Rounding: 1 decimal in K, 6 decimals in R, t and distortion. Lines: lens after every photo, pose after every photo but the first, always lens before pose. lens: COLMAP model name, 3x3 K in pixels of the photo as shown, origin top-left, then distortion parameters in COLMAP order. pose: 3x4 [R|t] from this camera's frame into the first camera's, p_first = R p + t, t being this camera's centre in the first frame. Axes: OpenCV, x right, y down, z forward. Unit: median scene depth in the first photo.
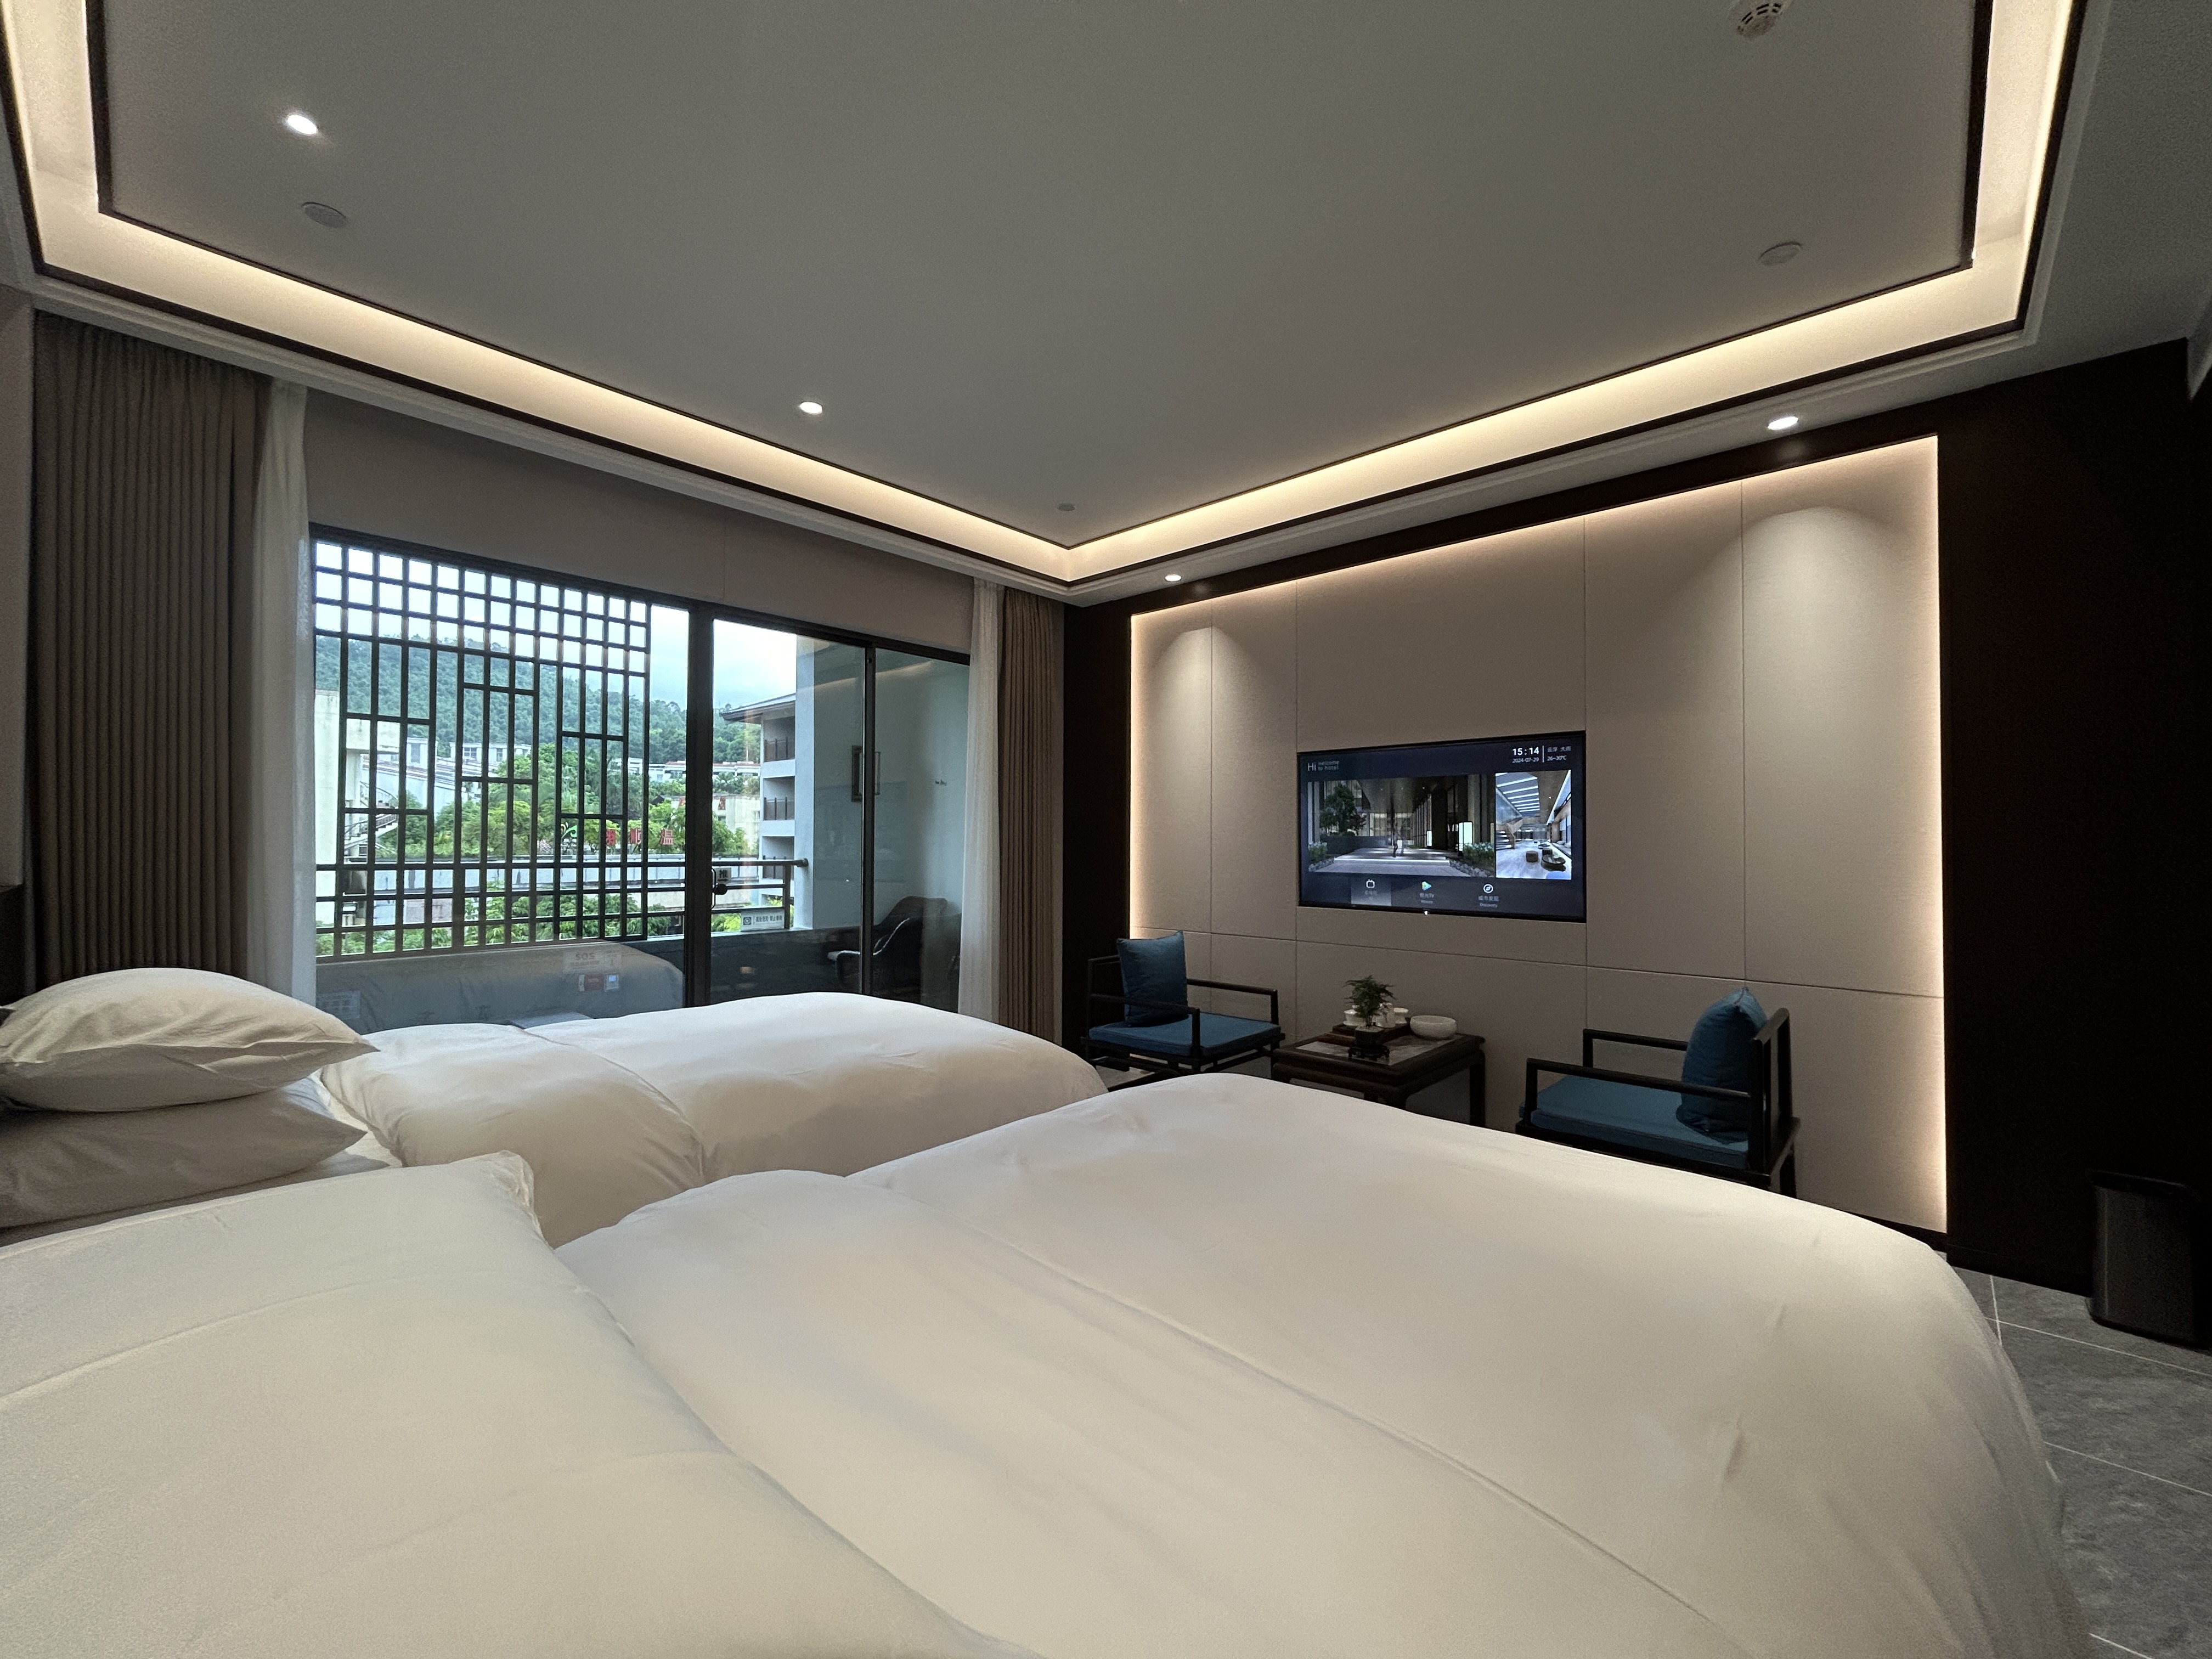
lens RADIAL K [[893.6, 0, 1106.0], [0, 893.6, 829.5], [0, 0, 1]] dist [-0.011923, -0.000154]
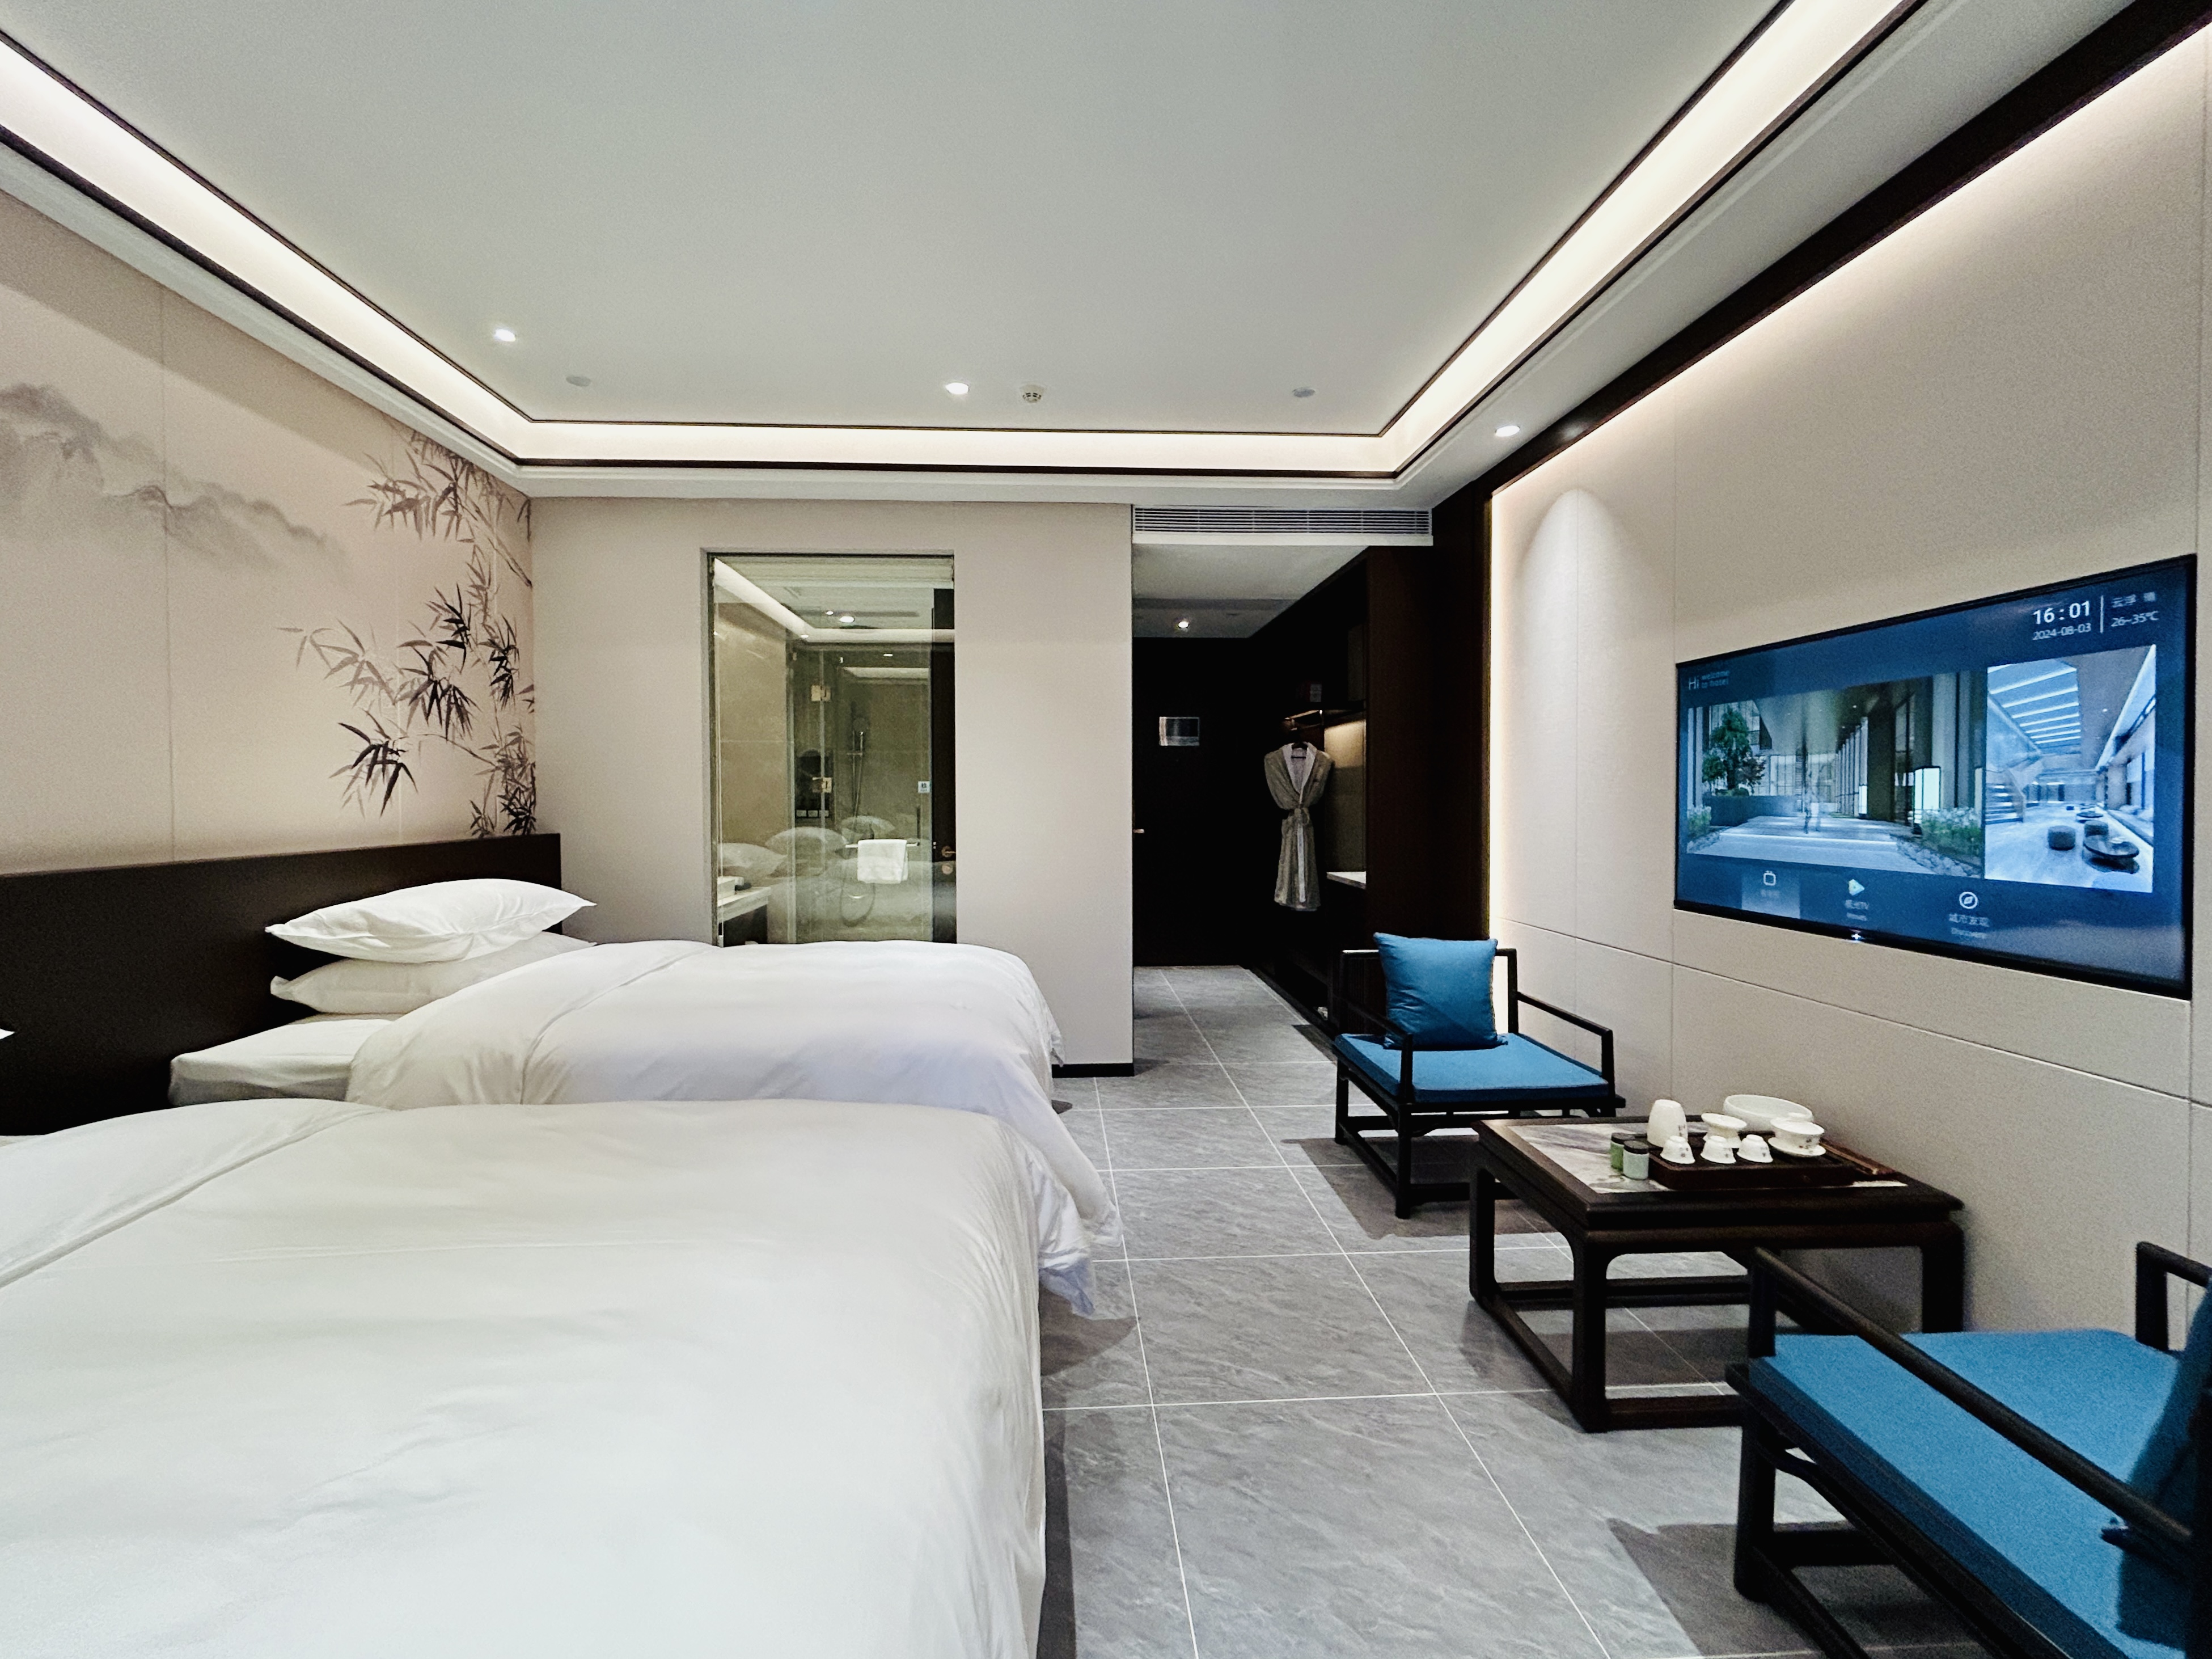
lens RADIAL K [[902.7, 0, 1142.6], [0, 902.7, 829.8], [0, 0, 1]] dist [-0.017448, -0.000307]
pose [[0.747432, 0.017483, -0.664108, 0.391675], [0.013382, 0.999055, 0.041362, 0.000083], [0.664204, -0.039802, 0.746491, 0.306267]]
